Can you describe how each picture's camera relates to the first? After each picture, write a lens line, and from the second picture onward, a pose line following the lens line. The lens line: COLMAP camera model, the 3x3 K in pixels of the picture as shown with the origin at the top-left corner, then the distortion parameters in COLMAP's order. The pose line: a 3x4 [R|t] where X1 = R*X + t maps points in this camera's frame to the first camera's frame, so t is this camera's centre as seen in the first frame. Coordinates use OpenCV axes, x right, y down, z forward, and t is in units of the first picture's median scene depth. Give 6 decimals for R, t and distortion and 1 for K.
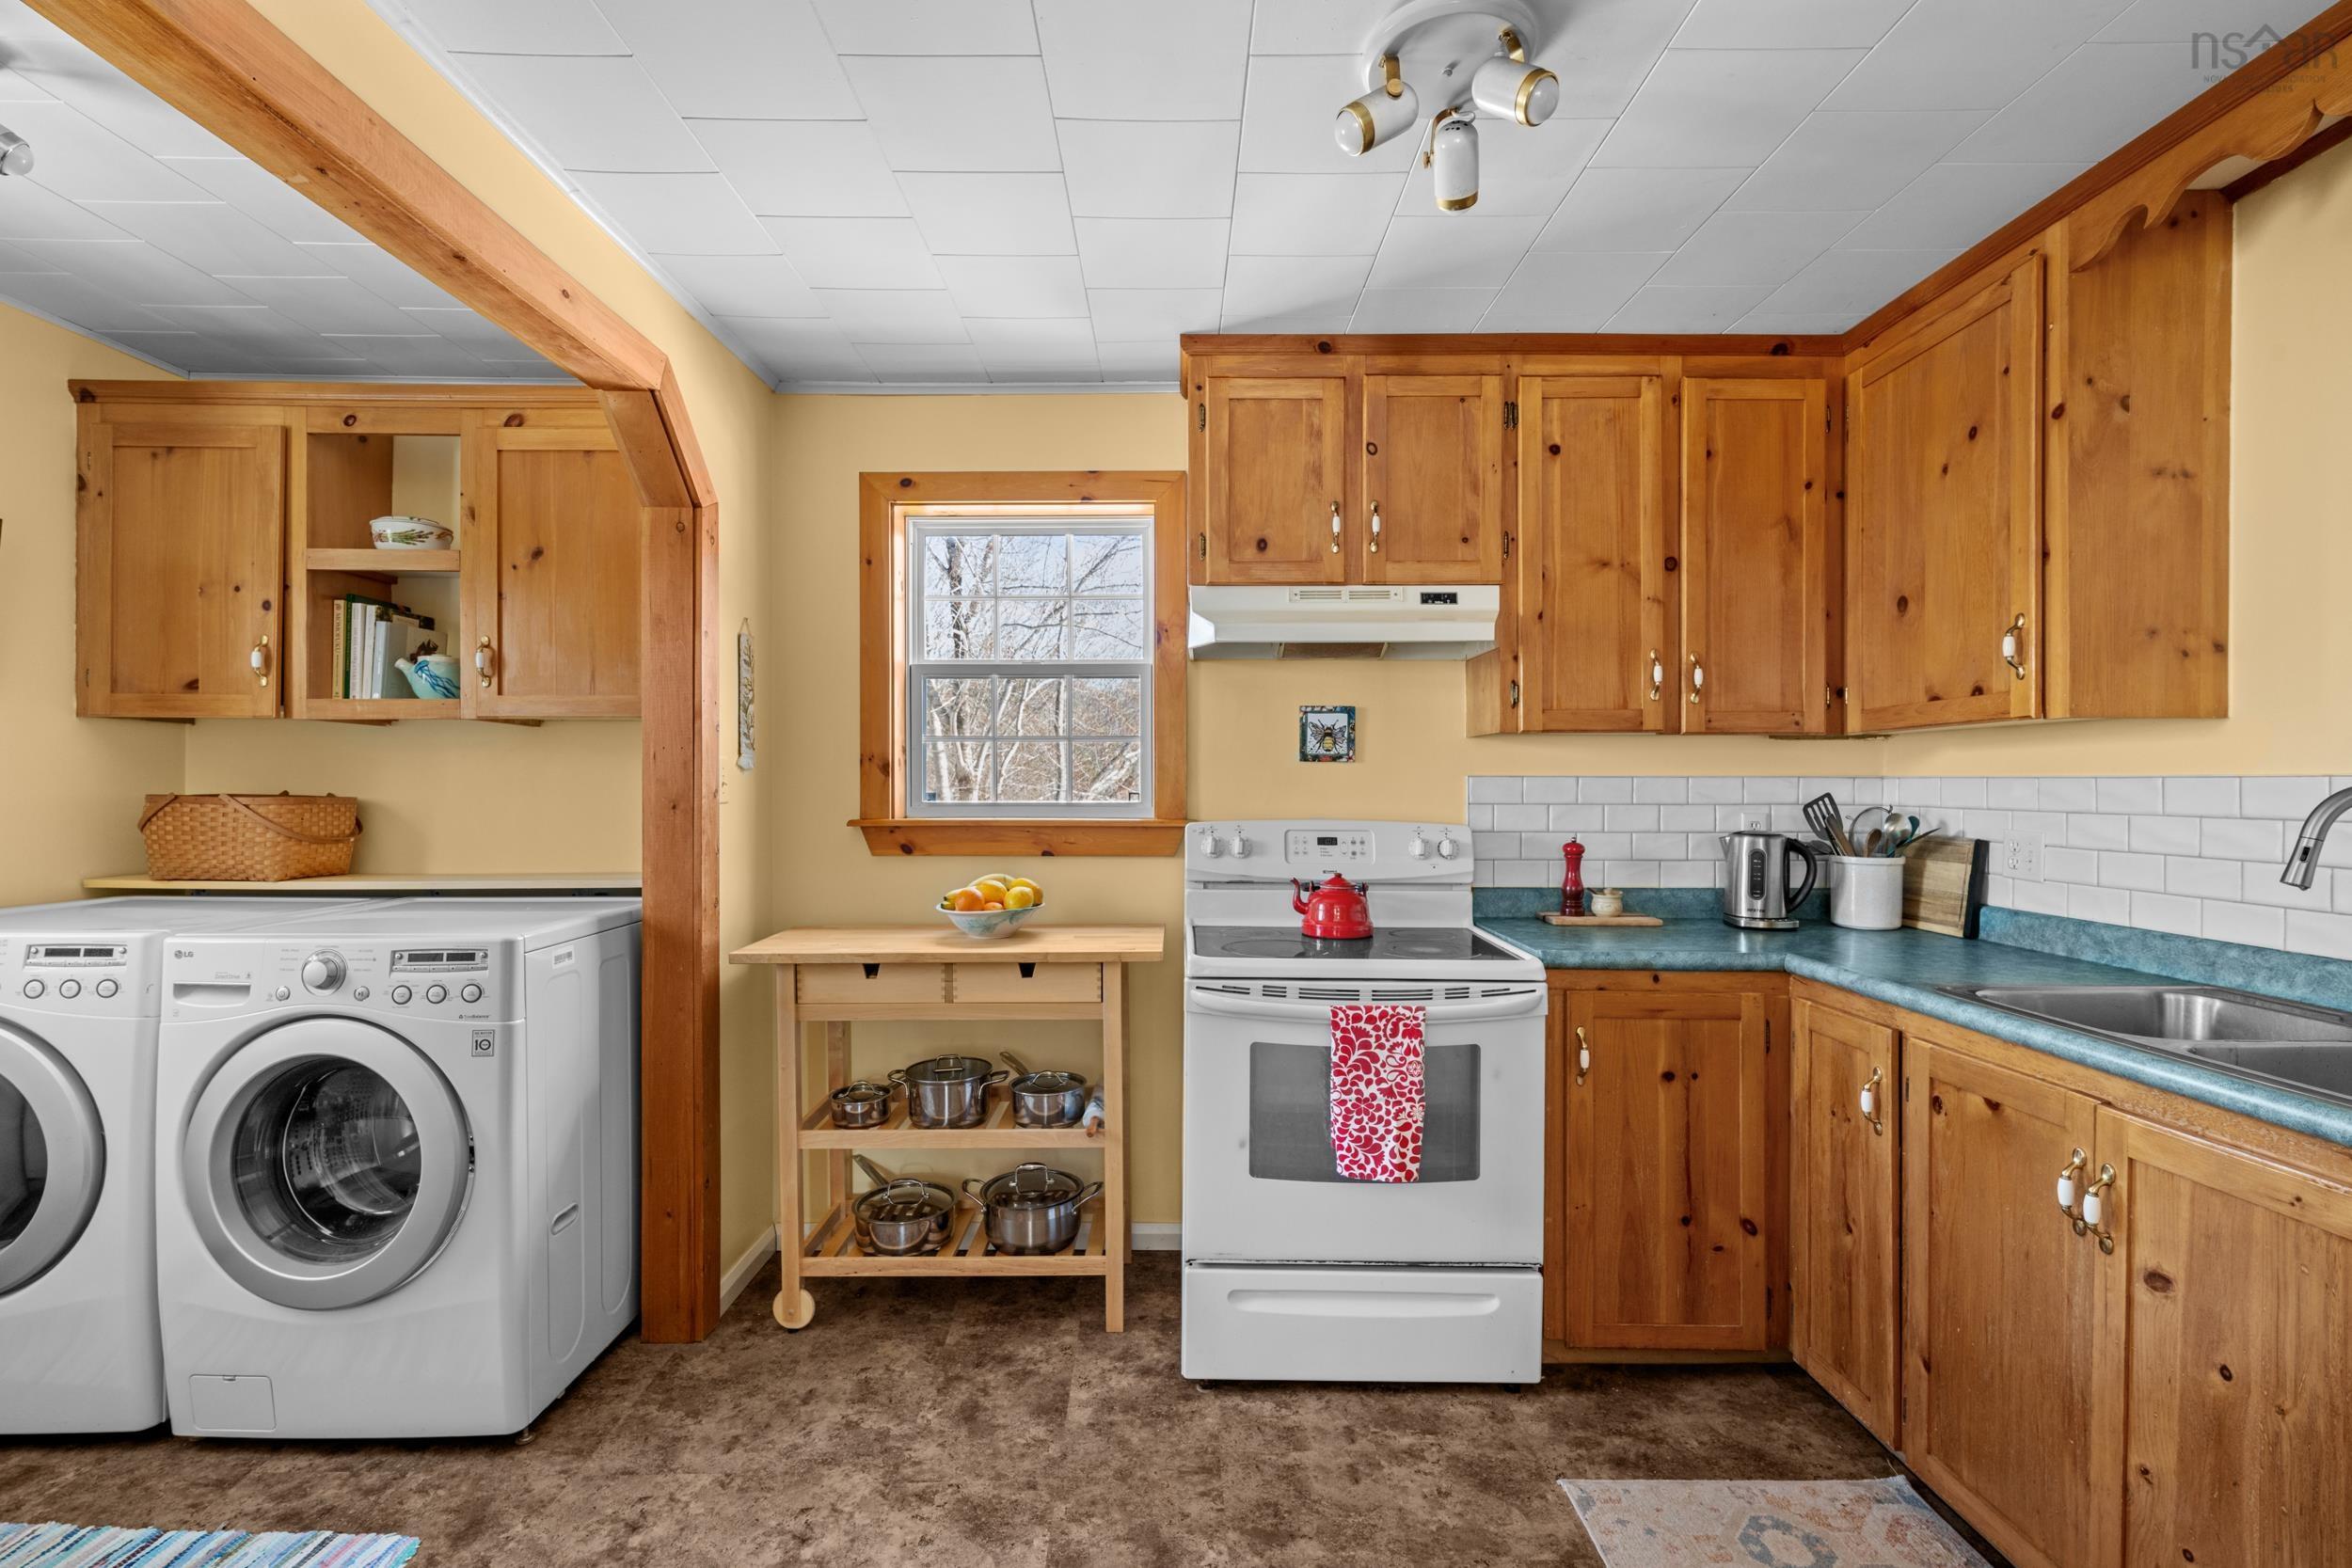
lens RADIAL K [[1056.7, 0, 1181.2], [0, 1056.7, 790.3], [0, 0, 1]] dist [0.002641, 0.000425]
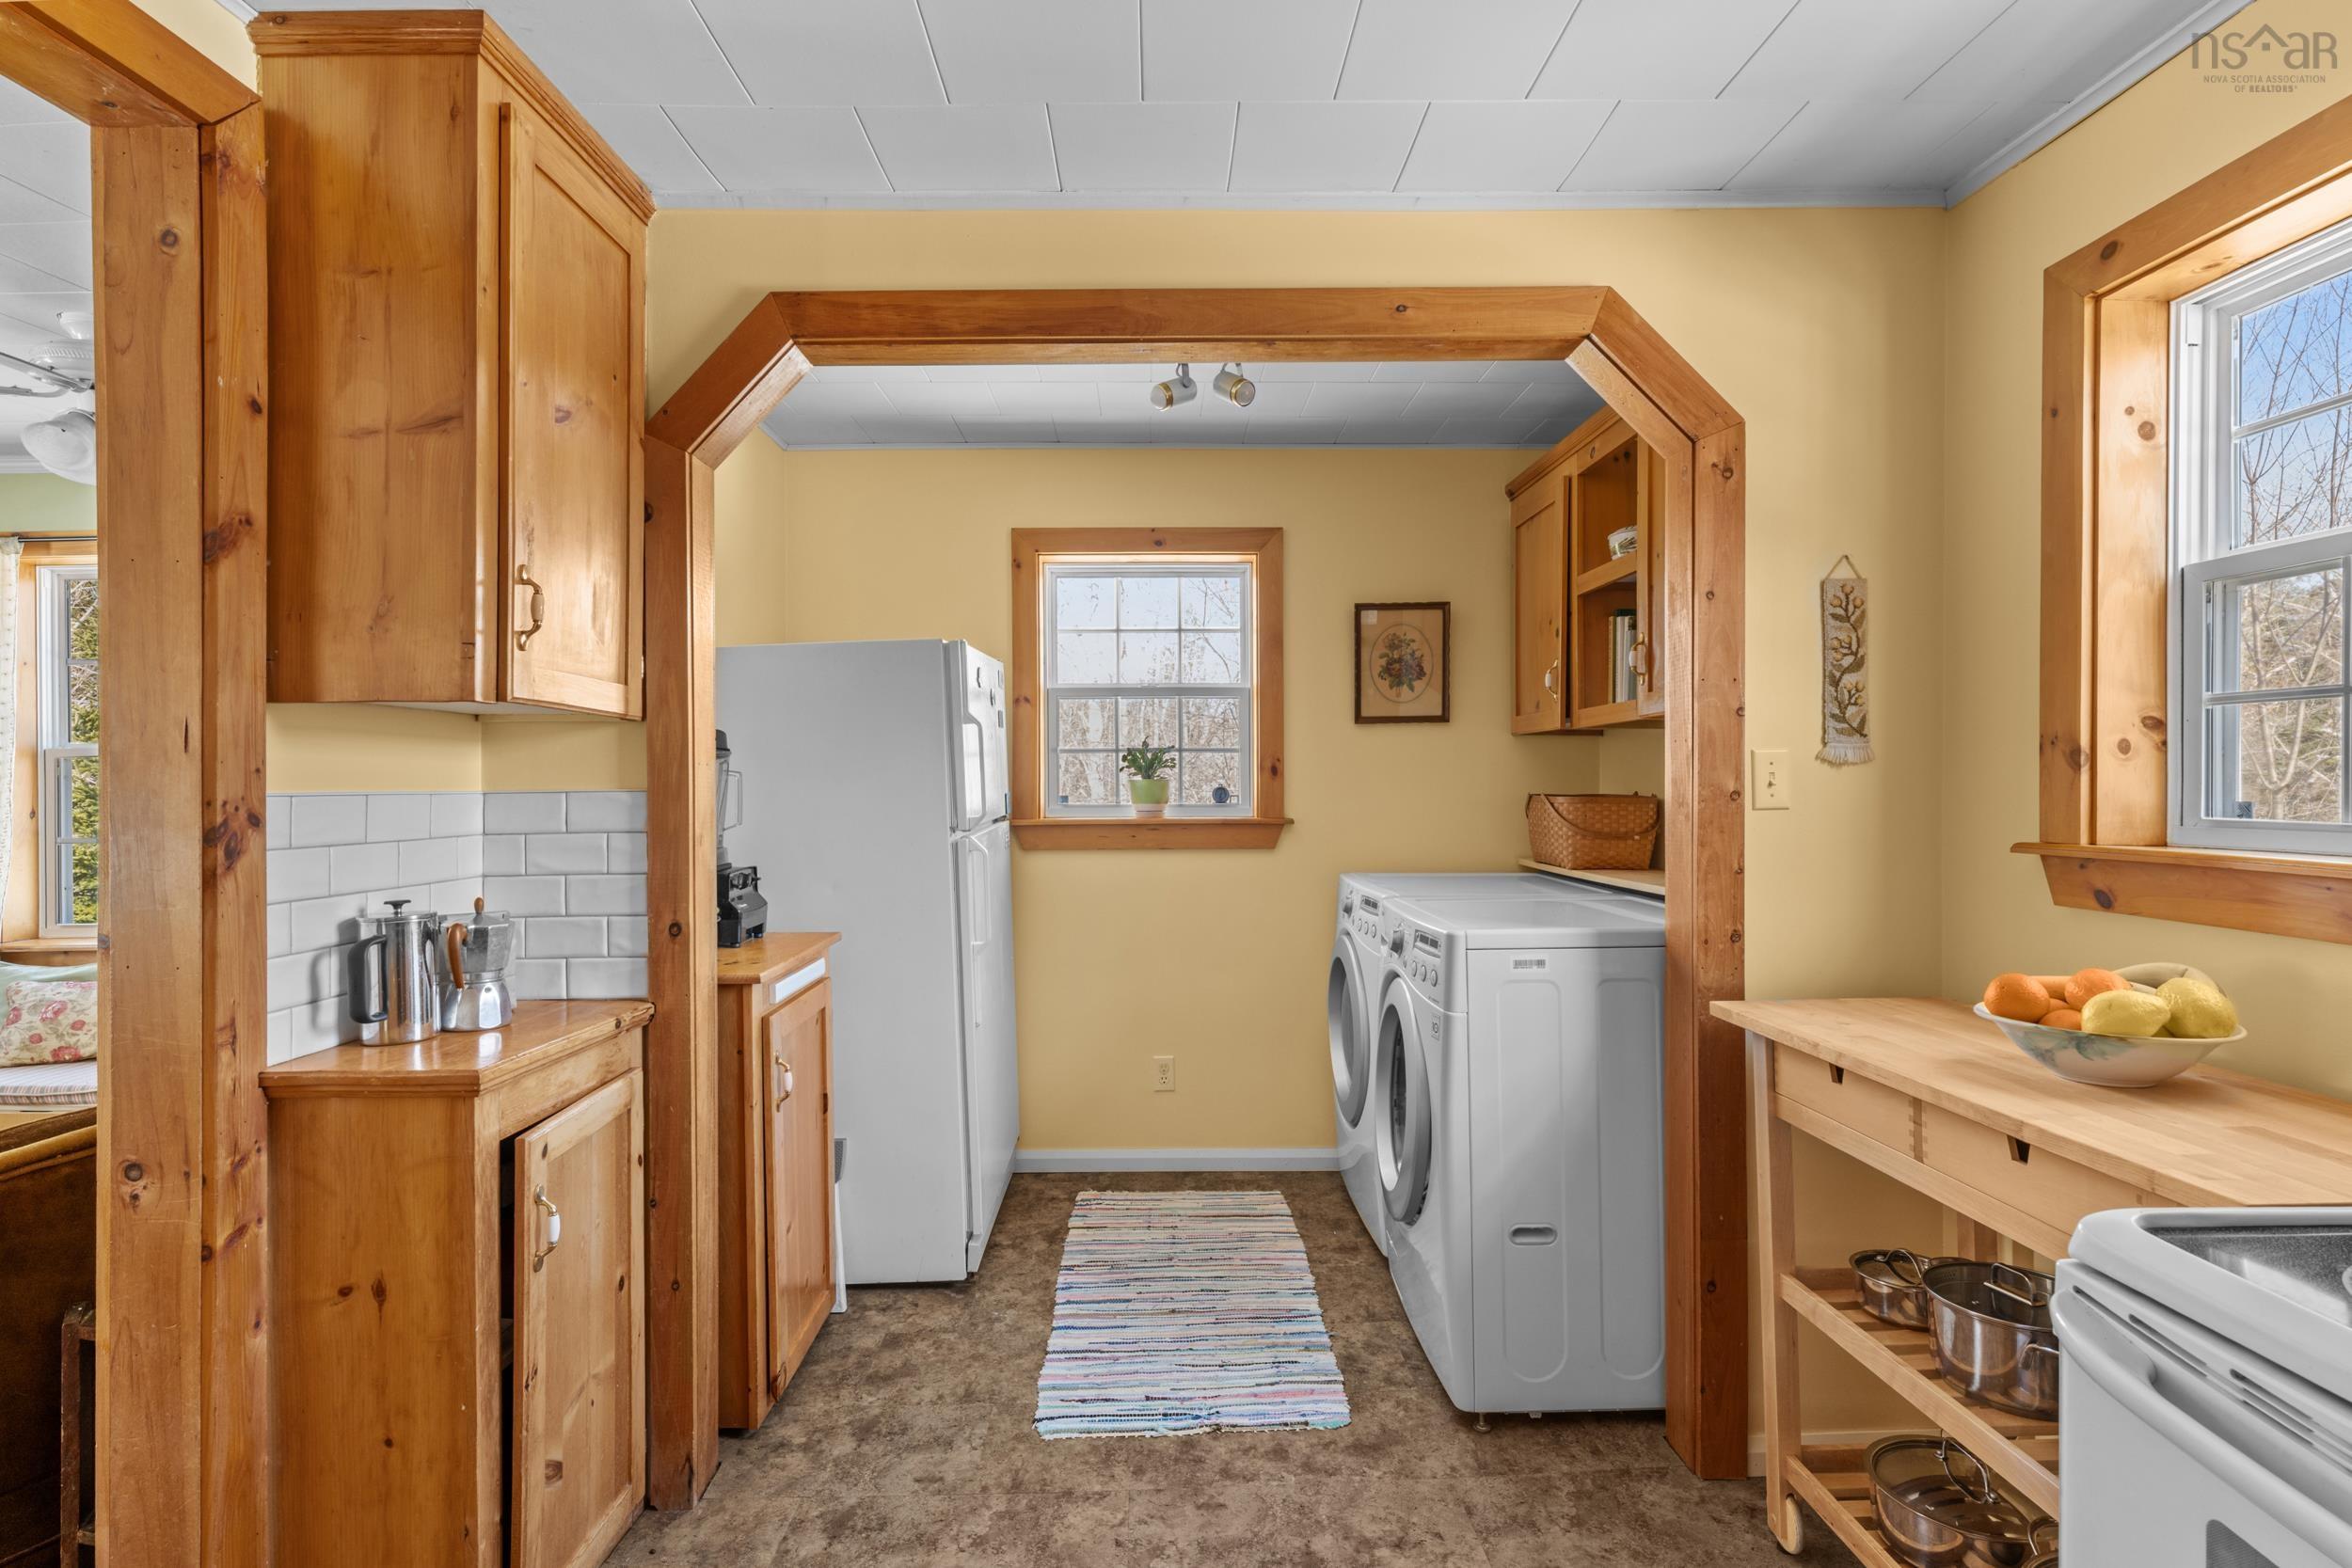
lens RADIAL K [[1131.3, 0, 1180.5], [0, 1131.3, 785.8], [0, 0, 1]] dist [-0.013836, -0.000156]
pose [[0.012101, 0.000225, -0.999927, 0.432572], [-0.006277, 0.999980, 0.000149, -0.002710], [0.999907, 0.006275, 0.012103, 0.652394]]
